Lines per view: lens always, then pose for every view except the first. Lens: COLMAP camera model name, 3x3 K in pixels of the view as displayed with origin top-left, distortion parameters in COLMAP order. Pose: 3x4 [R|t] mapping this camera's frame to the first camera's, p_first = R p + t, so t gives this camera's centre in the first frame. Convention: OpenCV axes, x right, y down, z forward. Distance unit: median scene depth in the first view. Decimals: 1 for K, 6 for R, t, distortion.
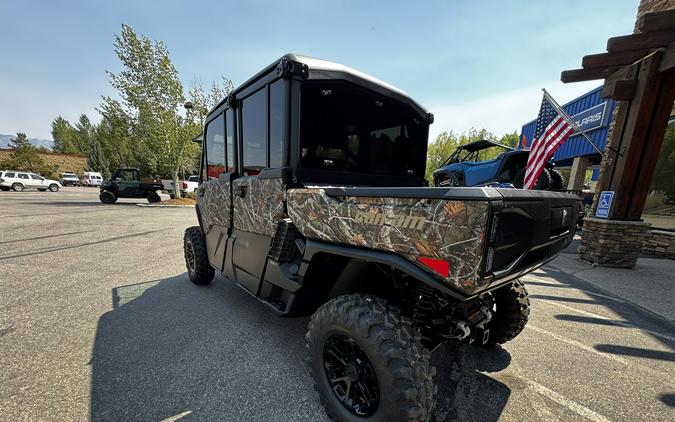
lens RADIAL K [[272.4, 0, 337.6], [0, 272.4, 262.1], [0, 0, 1]] dist [0.000039, 0.000292]
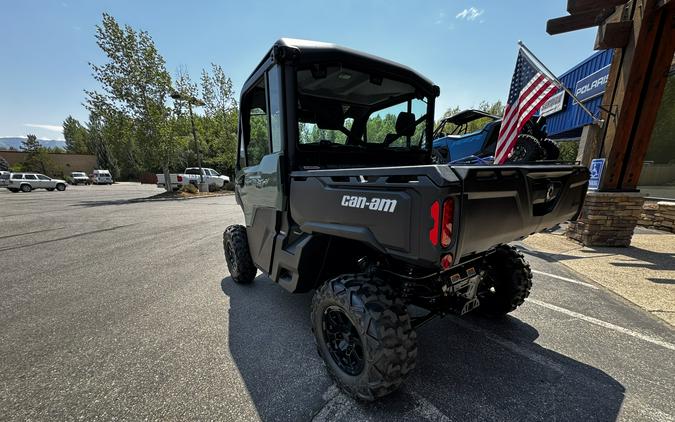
lens RADIAL K [[271.4, 0, 338.9], [0, 271.4, 261.2], [0, 0, 1]] dist [0.000573, 0.000253]
pose [[0.998253, -0.033721, -0.048516, 0.074781], [0.035799, 0.998450, 0.042618, -0.000614], [0.047004, -0.044280, 0.997913, 0.032243]]
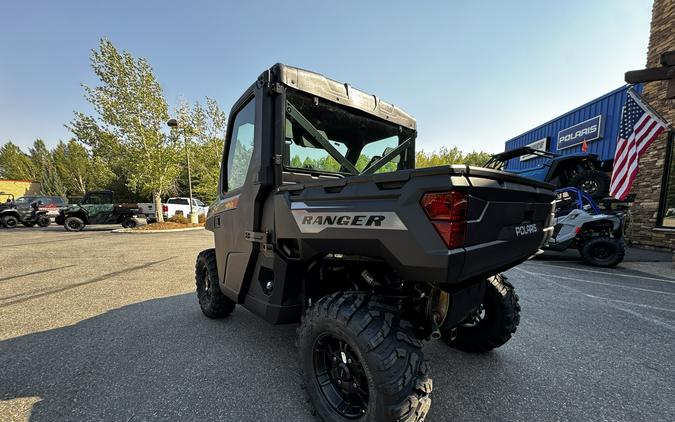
lens RADIAL K [[272.0, 0, 338.2], [0, 272.0, 251.3], [0, 0, 1]] dist [0.000494, 0.000007]
pose [[0.993421, -0.050827, 0.102621, -0.123997], [0.061277, 0.992957, -0.101394, -0.017159], [-0.096745, 0.107015, 0.989539, 0.091007]]
